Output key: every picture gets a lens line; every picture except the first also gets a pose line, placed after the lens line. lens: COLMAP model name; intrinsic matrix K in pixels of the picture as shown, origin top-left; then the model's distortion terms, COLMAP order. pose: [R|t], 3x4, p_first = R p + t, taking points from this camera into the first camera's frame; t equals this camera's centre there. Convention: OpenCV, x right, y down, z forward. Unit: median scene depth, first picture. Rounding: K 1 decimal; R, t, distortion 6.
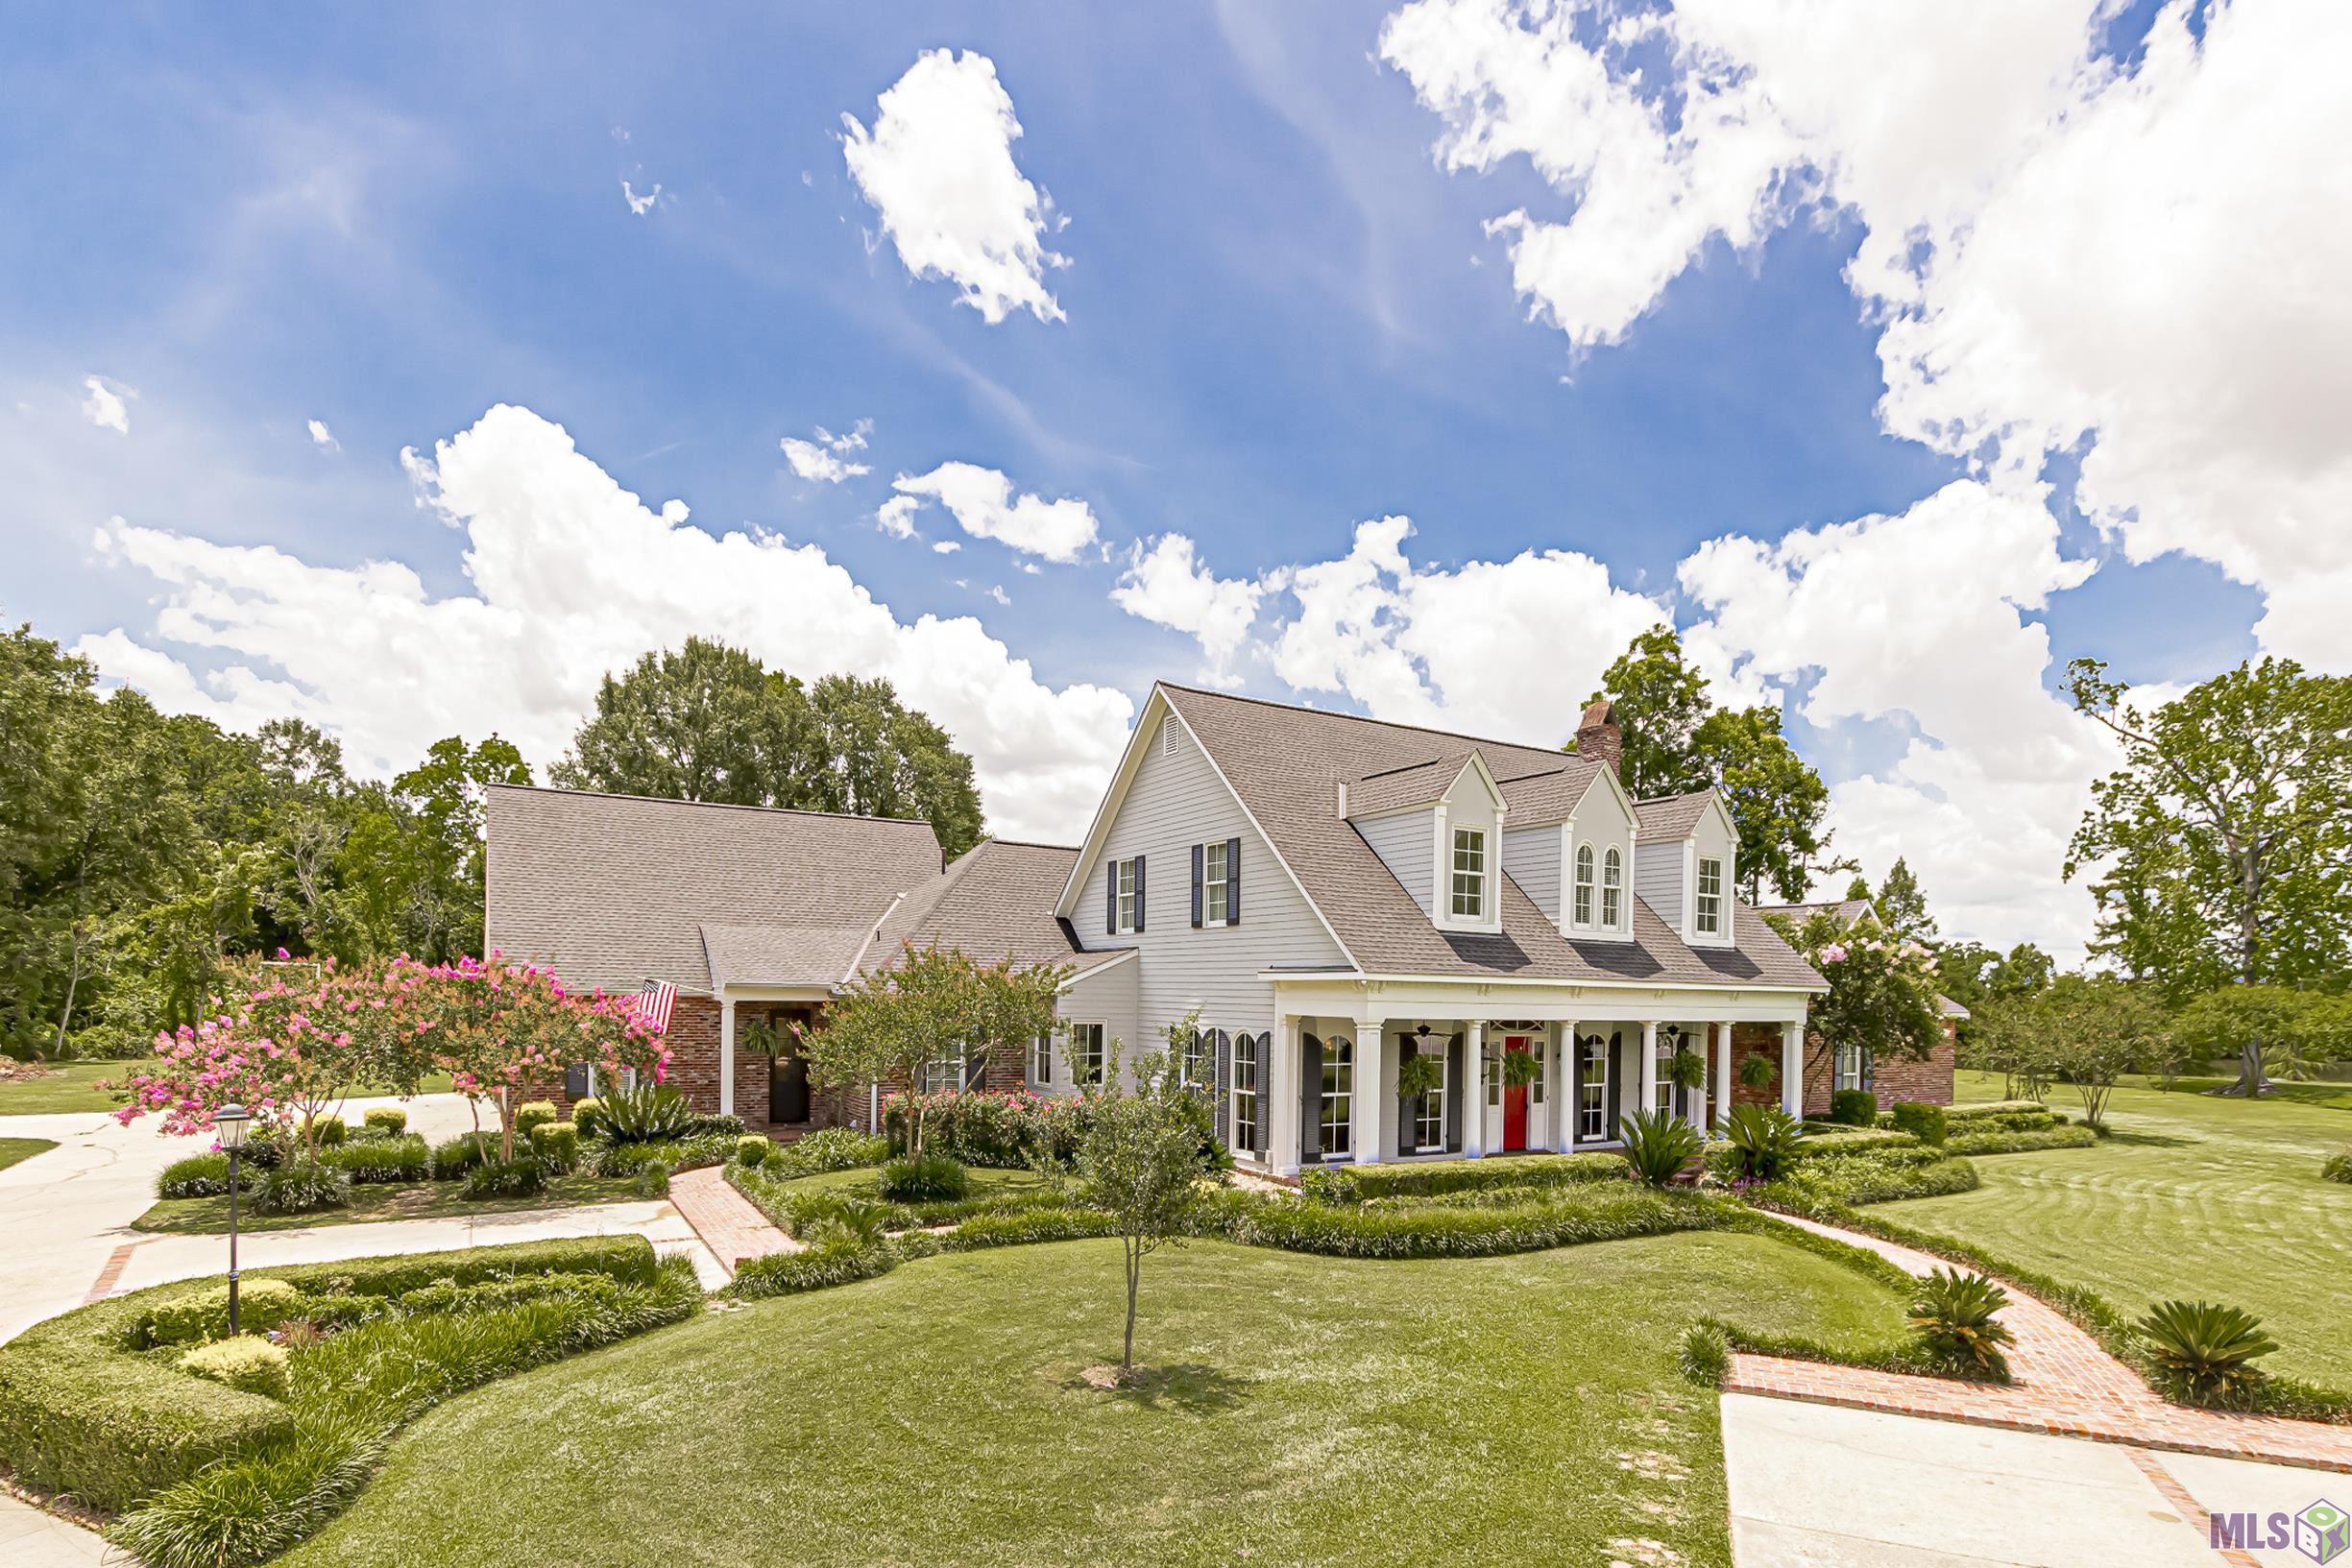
lens RADIAL K [[1396.4, 0, 1174.3], [0, 1396.4, 974.2], [0, 0, 1]] dist [0.007740, 0.000368]
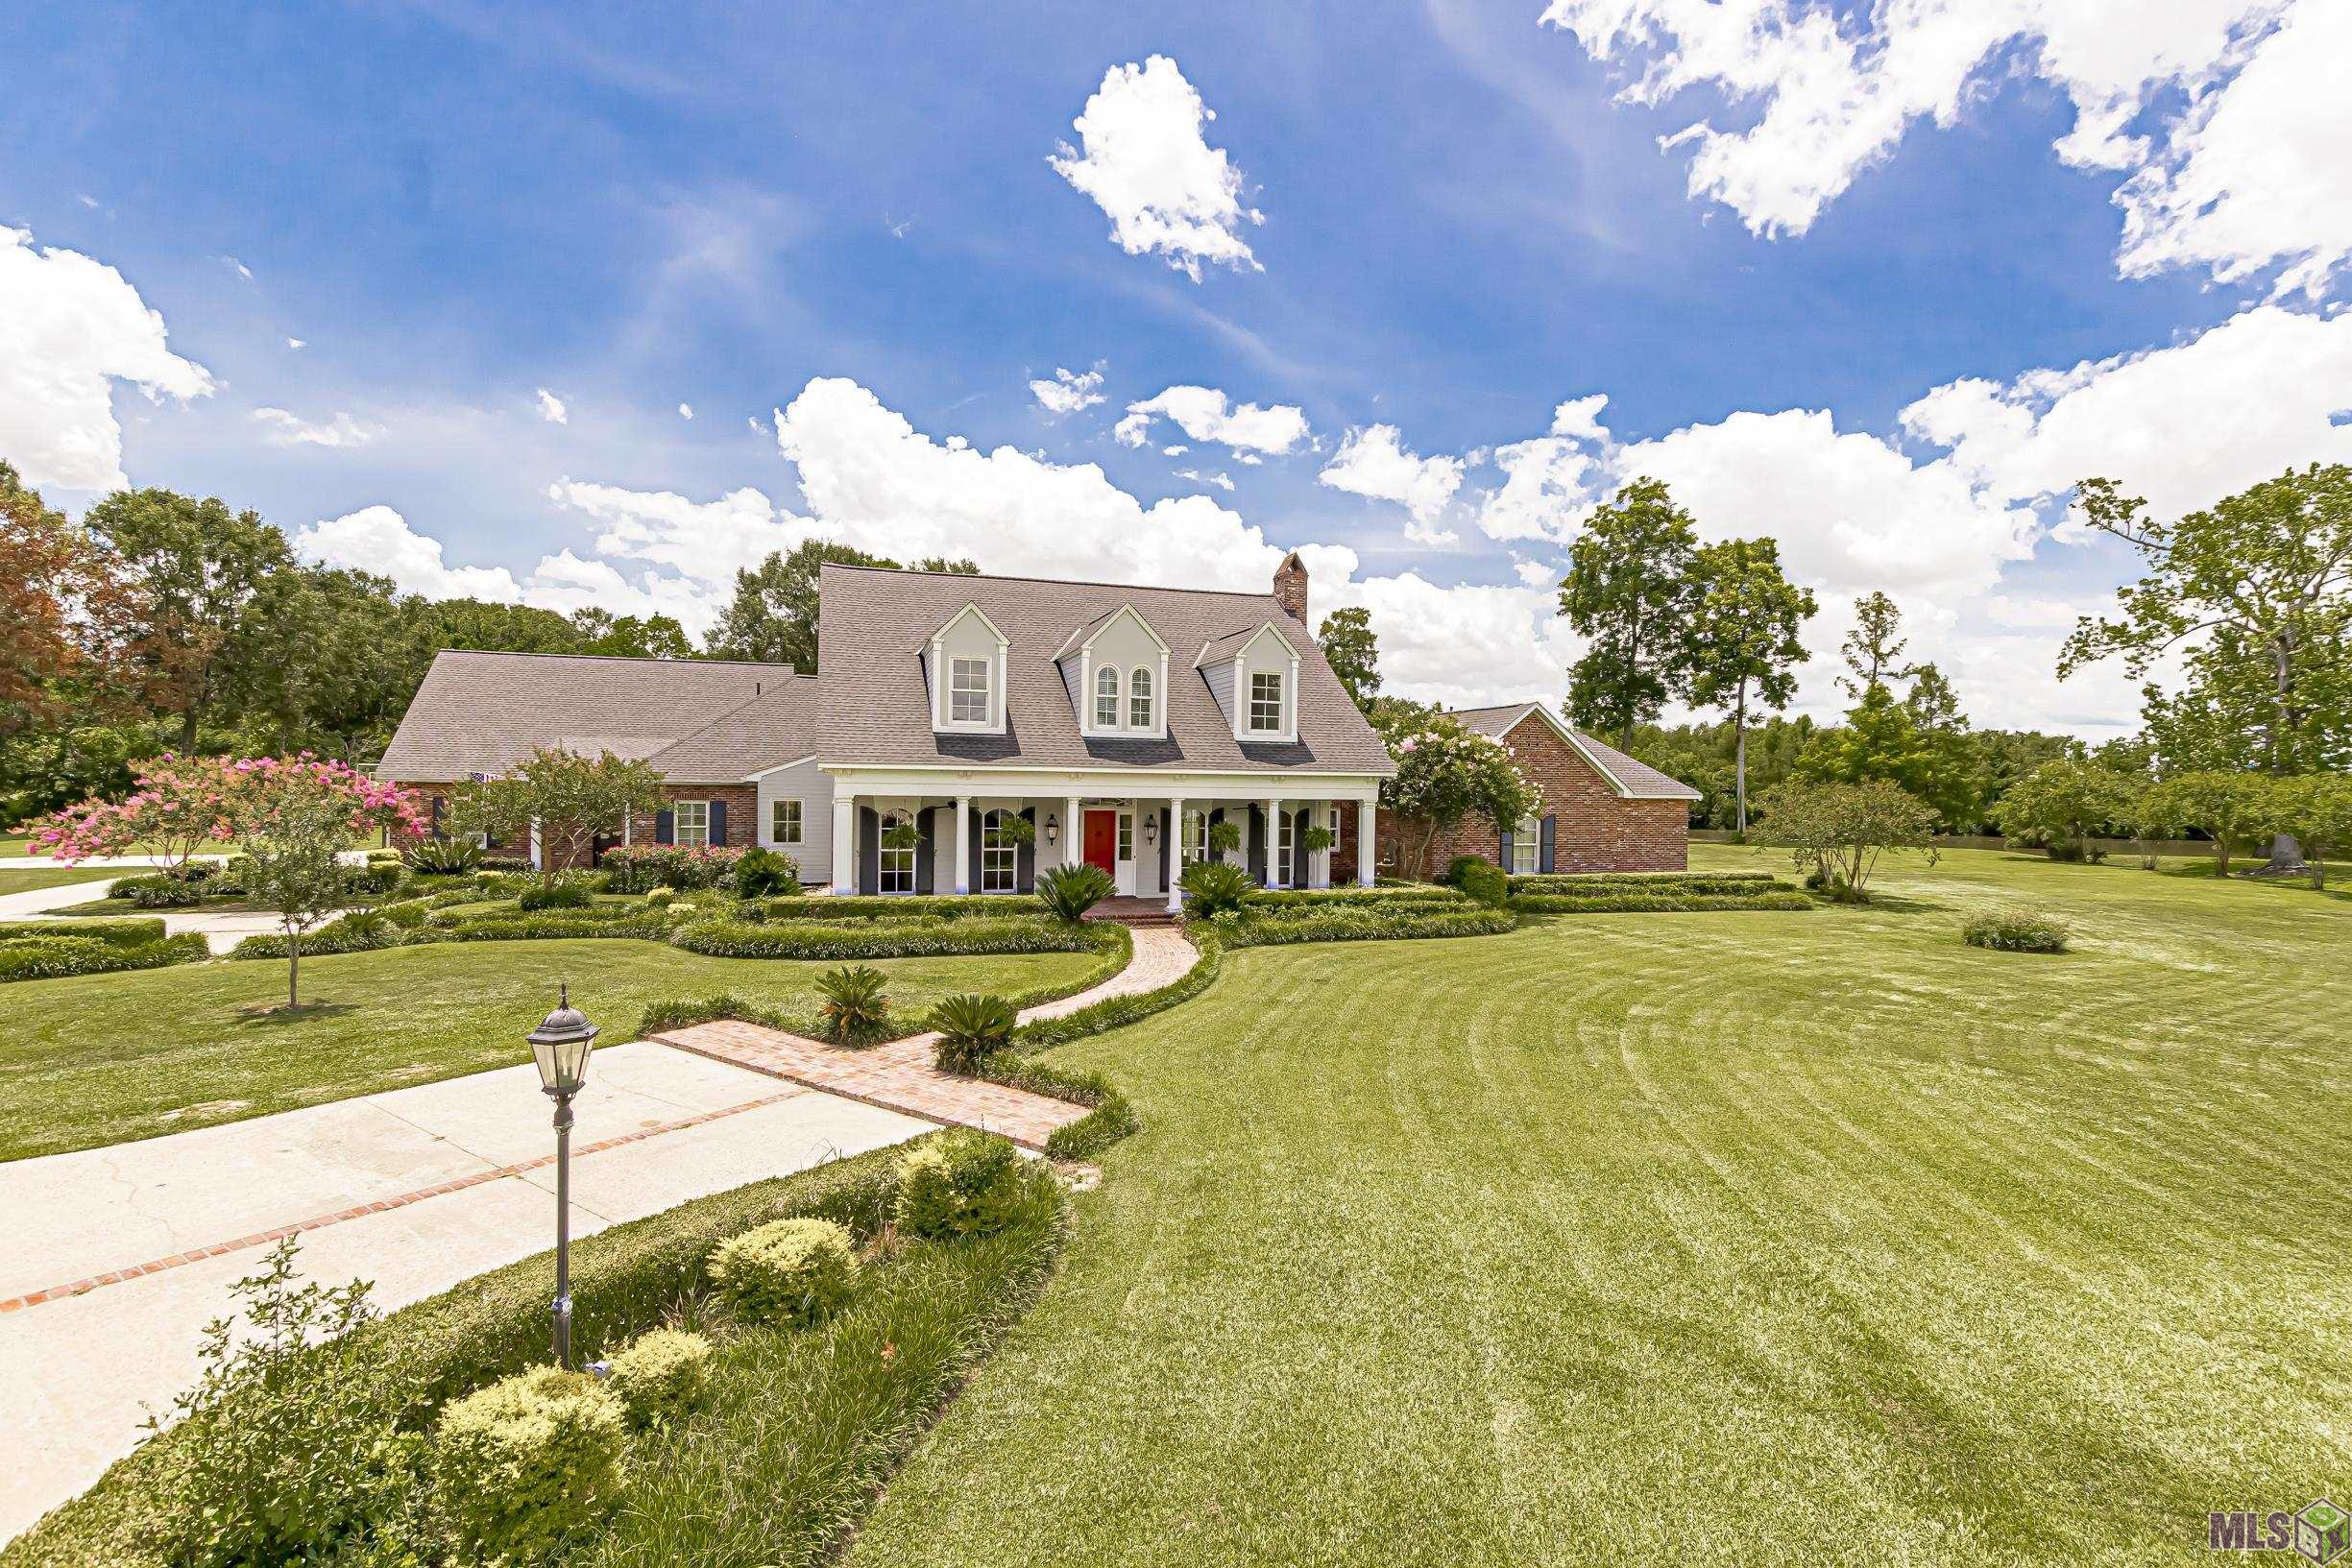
lens RADIAL K [[1082.4, 0, 1176.0], [0, 1082.4, 784.0], [0, 0, 1]] dist [0.001207, 0.000792]
pose [[0.972886, -0.005944, -0.231207, 0.131027], [0.008062, 0.999934, 0.008216, 0.002590], [0.231143, -0.009857, 0.972870, 0.001550]]
